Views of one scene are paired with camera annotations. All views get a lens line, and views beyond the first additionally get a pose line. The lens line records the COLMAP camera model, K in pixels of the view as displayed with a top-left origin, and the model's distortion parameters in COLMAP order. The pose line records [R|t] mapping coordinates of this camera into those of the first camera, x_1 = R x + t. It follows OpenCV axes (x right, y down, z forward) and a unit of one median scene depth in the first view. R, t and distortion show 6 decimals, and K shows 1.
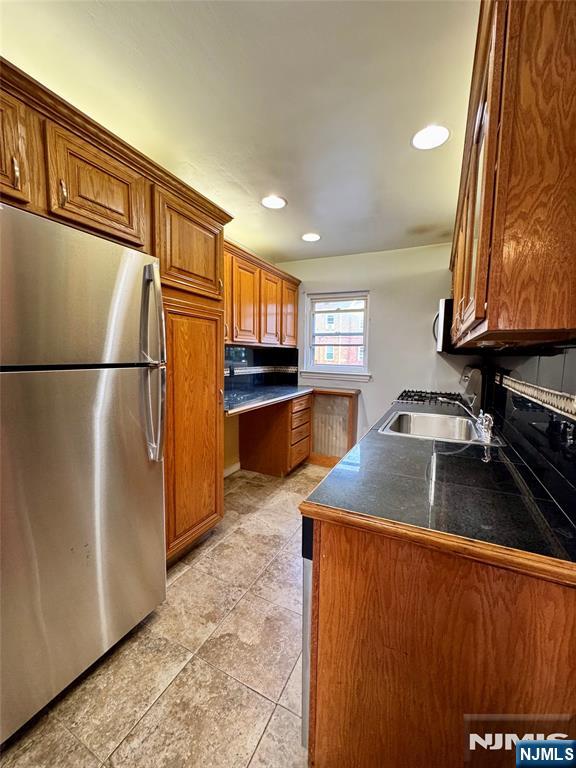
lens RADIAL K [[305.9, 0, 288.0], [0, 305.9, 384.0], [0, 0, 1]] dist [0.000027, 0.000271]
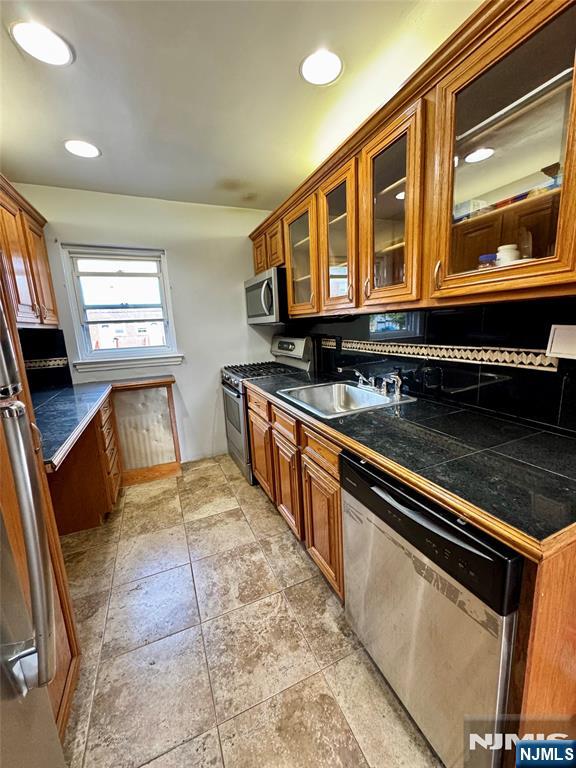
lens RADIAL K [[305.9, 0, 288.0], [0, 305.9, 384.0], [0, 0, 1]] dist [0.000027, 0.000271]
pose [[0.644346, -0.191992, 0.740241, -0.175724], [0.129688, 0.981385, 0.141649, -0.034016], [-0.753657, 0.004729, 0.657251, 0.229734]]
